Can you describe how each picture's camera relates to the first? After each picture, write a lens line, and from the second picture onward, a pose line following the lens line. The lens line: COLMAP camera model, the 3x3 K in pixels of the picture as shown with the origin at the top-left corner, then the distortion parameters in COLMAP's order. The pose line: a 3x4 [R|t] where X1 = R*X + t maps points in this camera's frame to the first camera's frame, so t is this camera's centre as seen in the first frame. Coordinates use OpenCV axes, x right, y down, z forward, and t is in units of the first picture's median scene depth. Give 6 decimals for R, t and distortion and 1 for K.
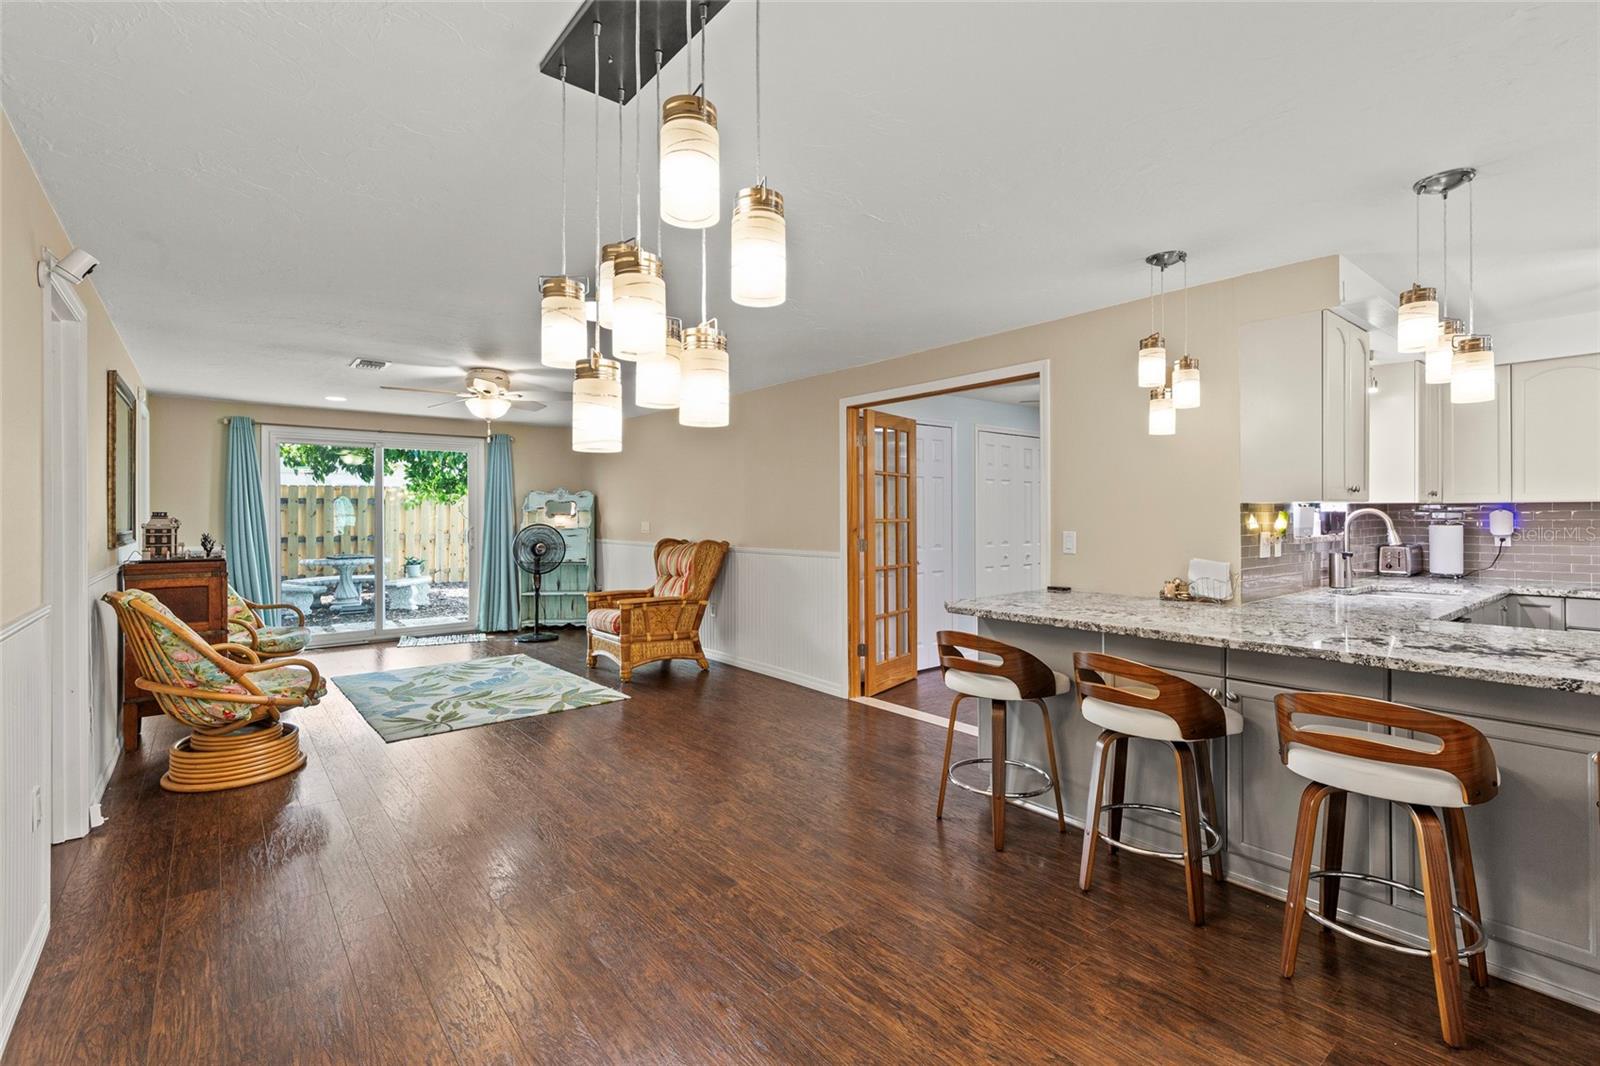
lens RADIAL K [[717.8, 0, 815.7], [0, 717.8, 516.0], [0, 0, 1]] dist [0.005206, -0.001427]
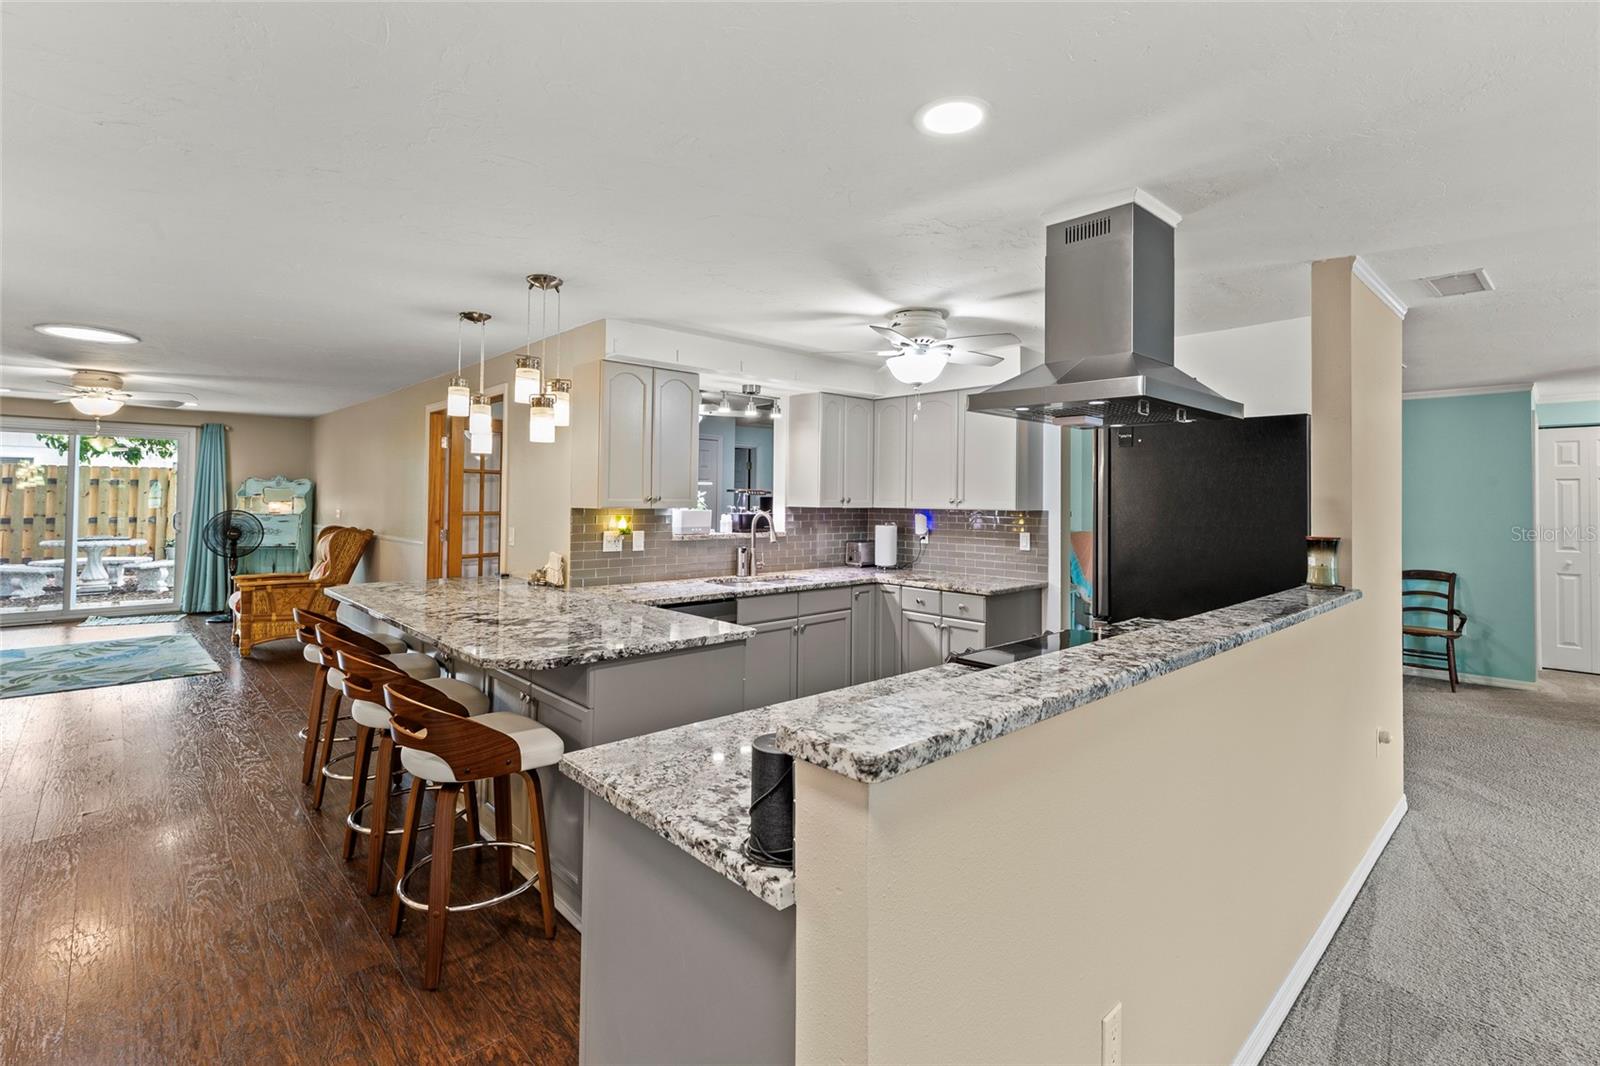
lens RADIAL K [[717.8, 0, 815.7], [0, 717.8, 487.5], [0, 0, 1]] dist [0.005206, -0.001427]
pose [[0.997302, 0.015975, 0.071646, 0.506929], [-0.014729, 0.999732, -0.017885, -0.020852], [-0.071913, 0.016782, 0.997270, -0.152475]]
